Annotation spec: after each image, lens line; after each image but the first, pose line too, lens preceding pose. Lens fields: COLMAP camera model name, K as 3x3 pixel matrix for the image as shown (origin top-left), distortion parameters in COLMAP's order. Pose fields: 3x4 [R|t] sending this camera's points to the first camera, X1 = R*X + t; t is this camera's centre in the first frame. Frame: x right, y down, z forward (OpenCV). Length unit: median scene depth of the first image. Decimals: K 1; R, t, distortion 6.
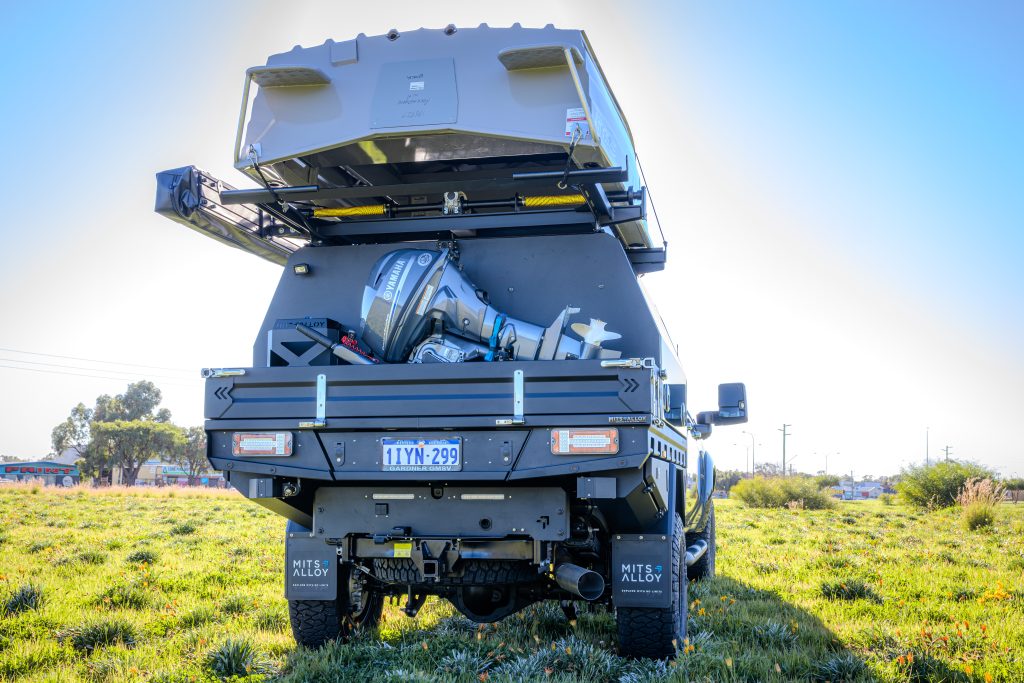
lens RADIAL K [[1190.2, 0, 512.0], [0, 1190.2, 341.5], [0, 0, 1]] dist [-0.014028, -0.007359]
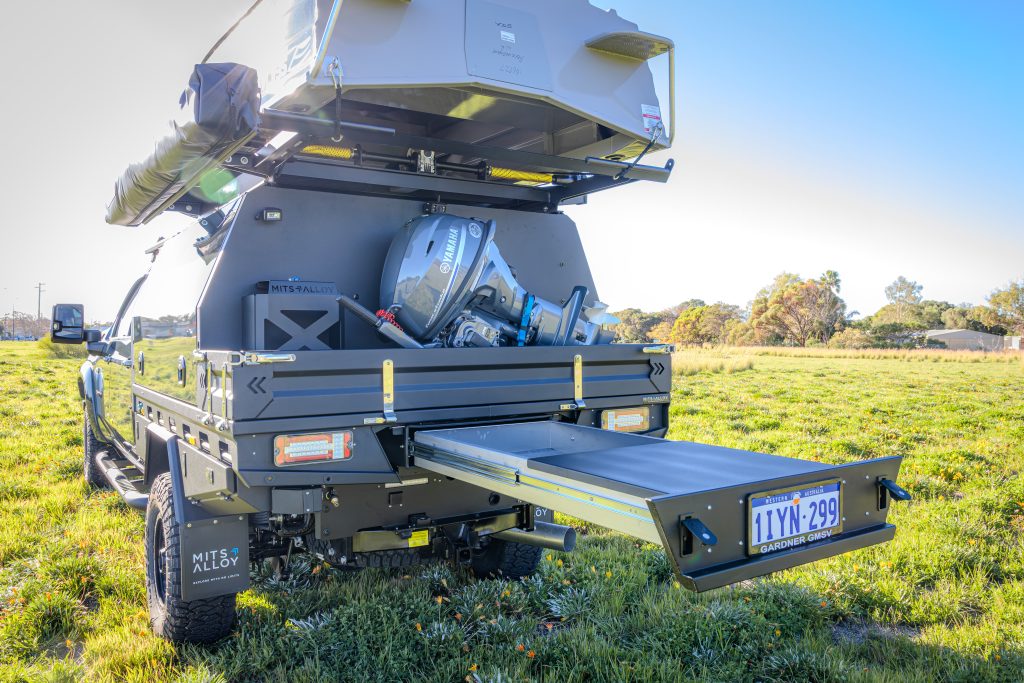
lens RADIAL K [[790.2, 0, 512.0], [0, 790.2, 341.5], [0, 0, 1]] dist [-0.005558, -0.001711]
pose [[0.690859, -0.014867, 0.722837, -0.497839], [-0.088522, 0.990527, 0.104979, -0.050786], [-0.717550, -0.136513, 0.682998, 0.554019]]
